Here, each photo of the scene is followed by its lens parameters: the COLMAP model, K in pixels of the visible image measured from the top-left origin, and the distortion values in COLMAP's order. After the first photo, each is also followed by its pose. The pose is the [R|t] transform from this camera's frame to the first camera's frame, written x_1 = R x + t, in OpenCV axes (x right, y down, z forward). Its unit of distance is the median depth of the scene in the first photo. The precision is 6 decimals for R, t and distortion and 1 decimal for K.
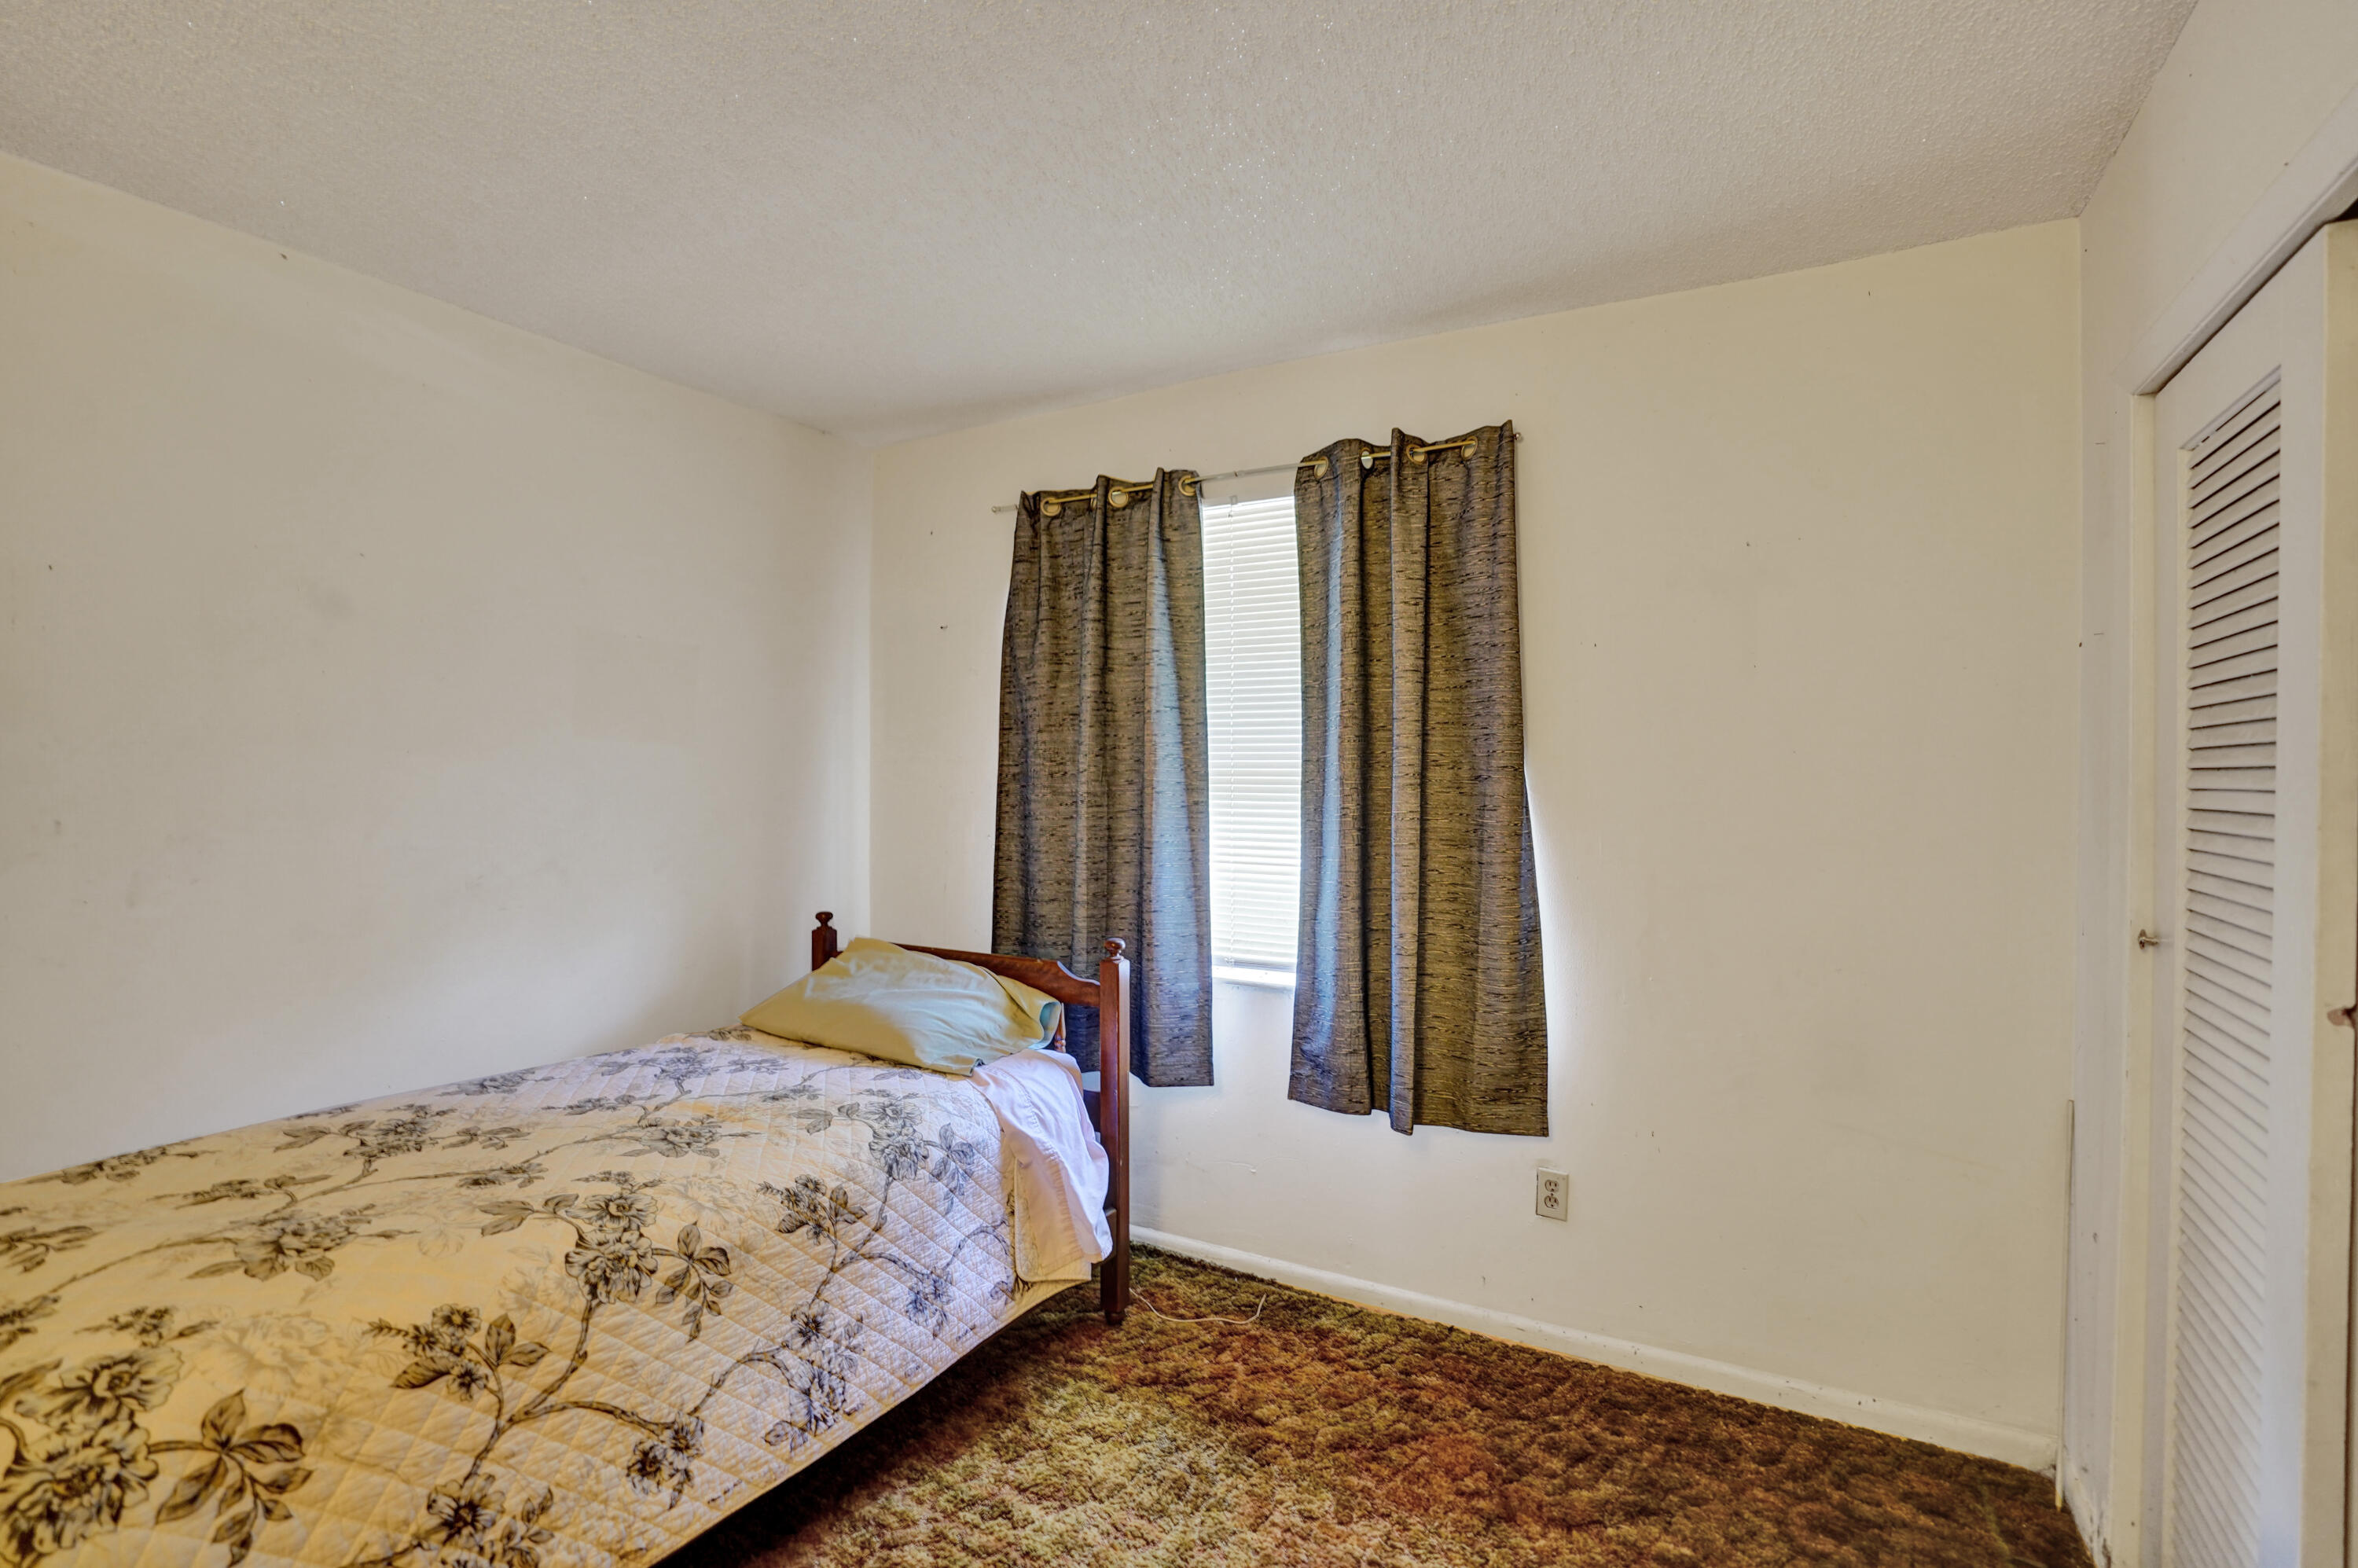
lens RADIAL K [[1093.8, 0, 1170.6], [0, 1093.8, 788.2], [0, 0, 1]] dist [-0.026525, 0.007238]
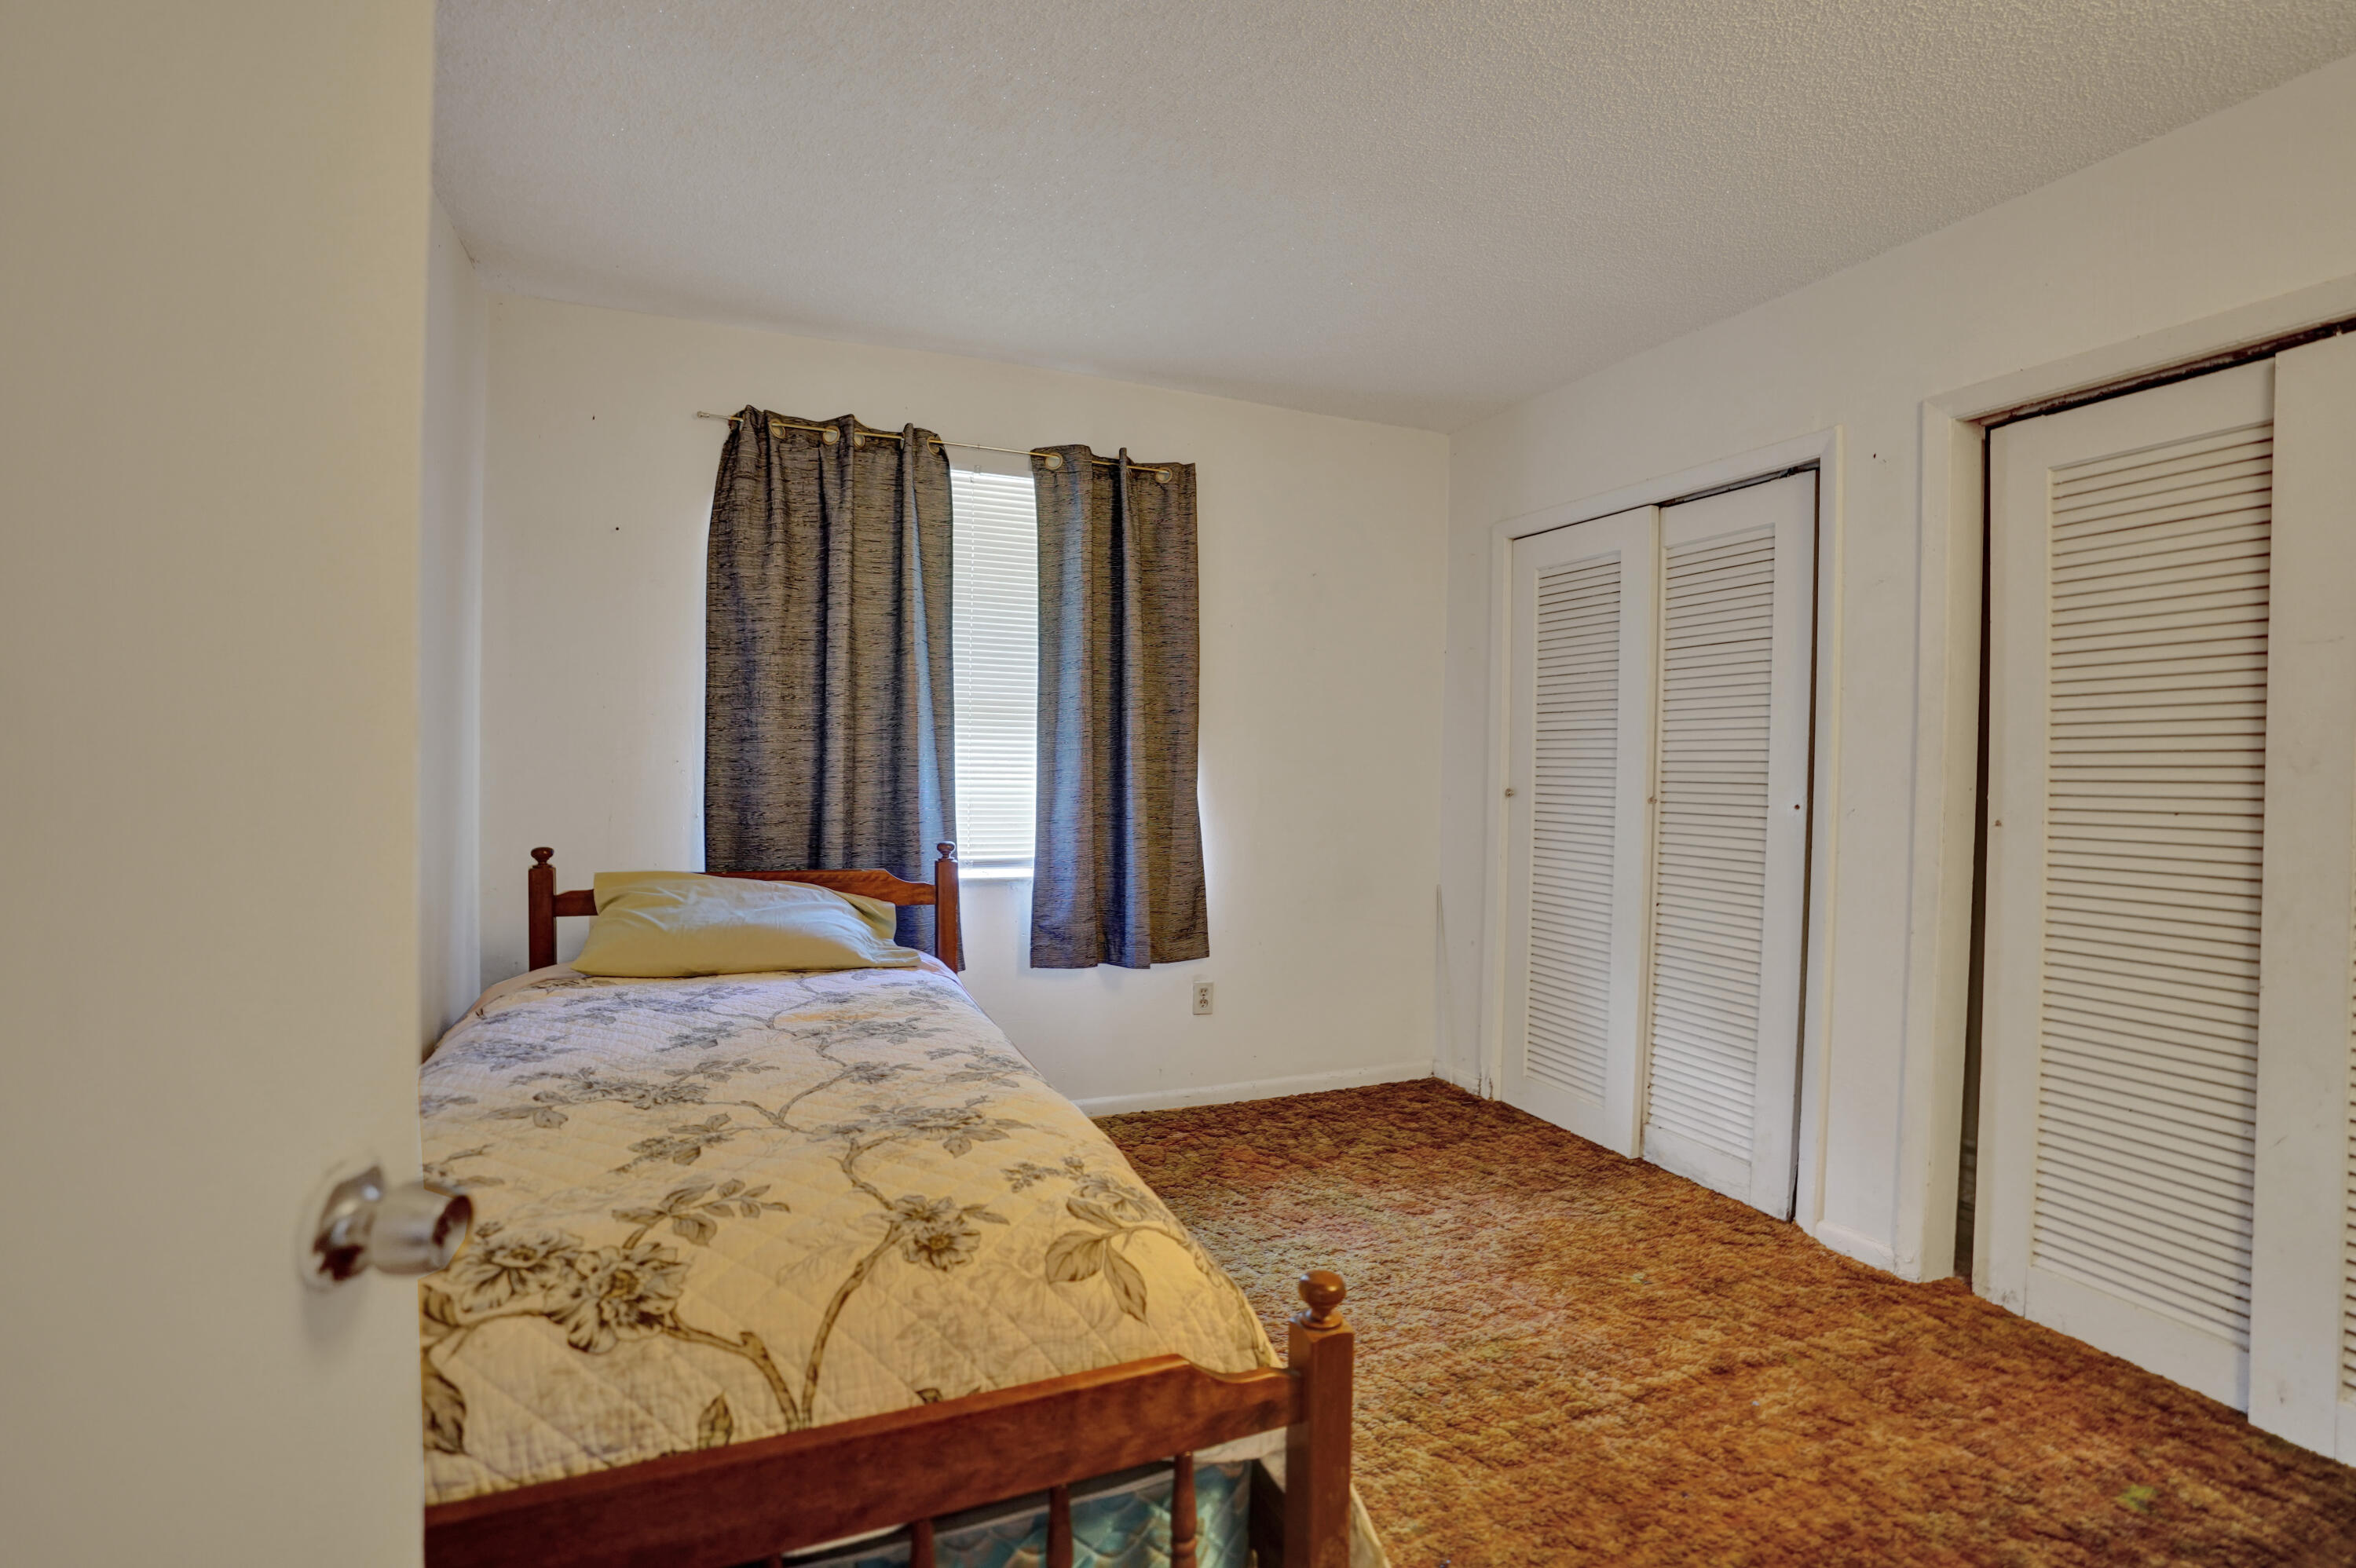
lens RADIAL K [[1092.8, 0, 1156.9], [0, 1092.8, 768.6], [0, 0, 1]] dist [-0.026525, 0.007238]
pose [[0.623466, -0.003966, 0.781841, -0.901720], [-0.004578, 0.999951, 0.008723, 0.056658], [-0.781837, -0.009017, 0.623417, 0.144001]]
